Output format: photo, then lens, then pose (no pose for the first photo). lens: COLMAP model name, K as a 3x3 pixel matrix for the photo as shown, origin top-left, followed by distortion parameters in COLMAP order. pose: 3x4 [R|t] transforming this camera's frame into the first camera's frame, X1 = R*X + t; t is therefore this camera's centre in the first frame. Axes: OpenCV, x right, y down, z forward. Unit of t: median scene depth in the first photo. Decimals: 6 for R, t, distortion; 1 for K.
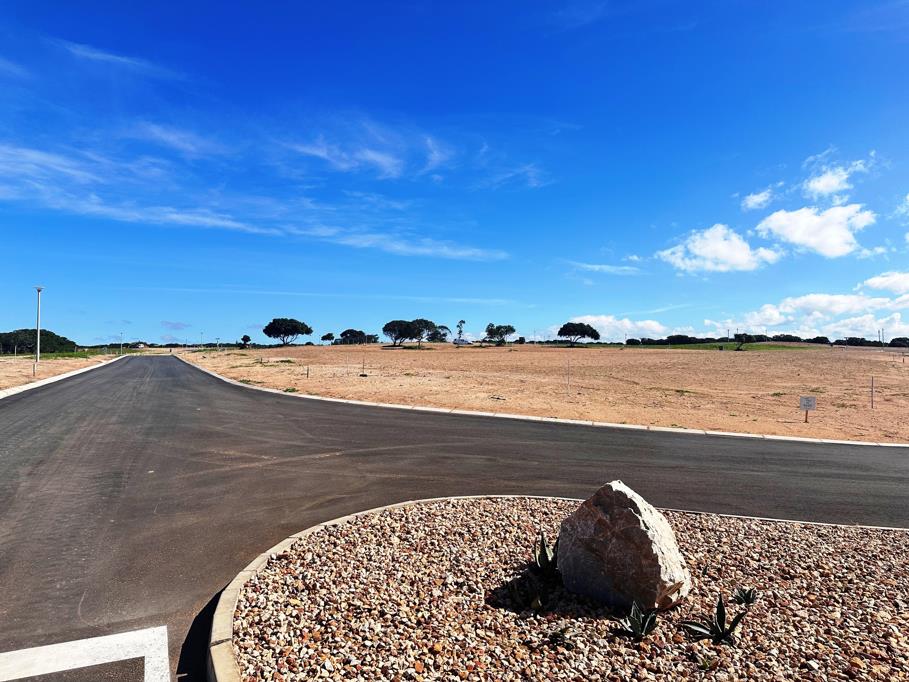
lens RADIAL K [[3165.1, 0, 454.5], [0, 3165.1, 341.0], [0, 0, 1]] dist [0.213655, -1.465022]
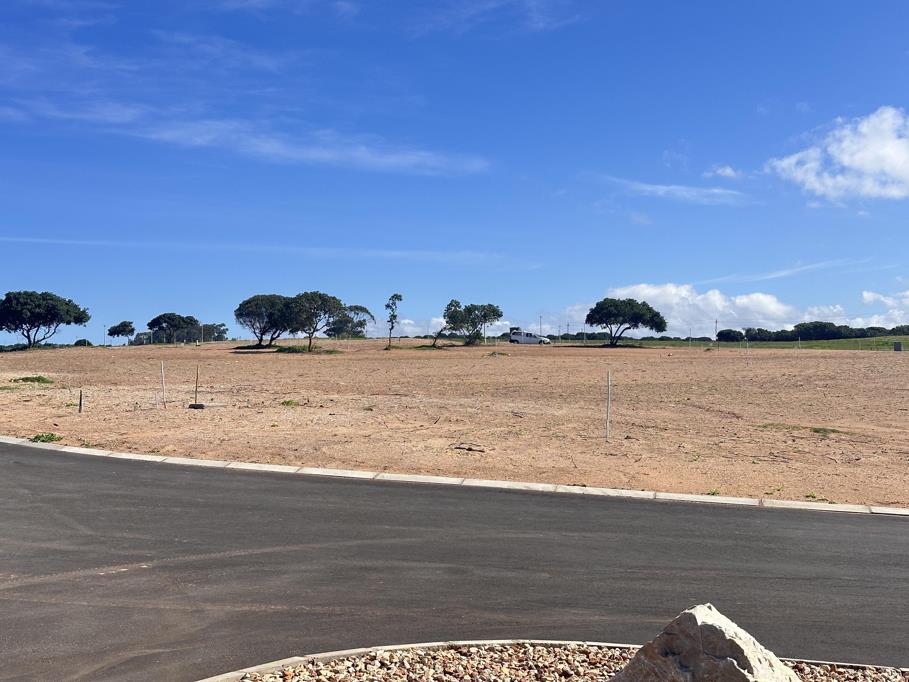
lens RADIAL K [[3165.1, 0, 454.5], [0, 3165.1, 341.0], [0, 0, 1]] dist [0.213655, -1.465022]
pose [[0.956132, -0.011471, 0.292712, -0.135985], [0.000207, 0.999259, 0.038483, -0.018514], [-0.292937, -0.036735, 0.955426, 0.518060]]
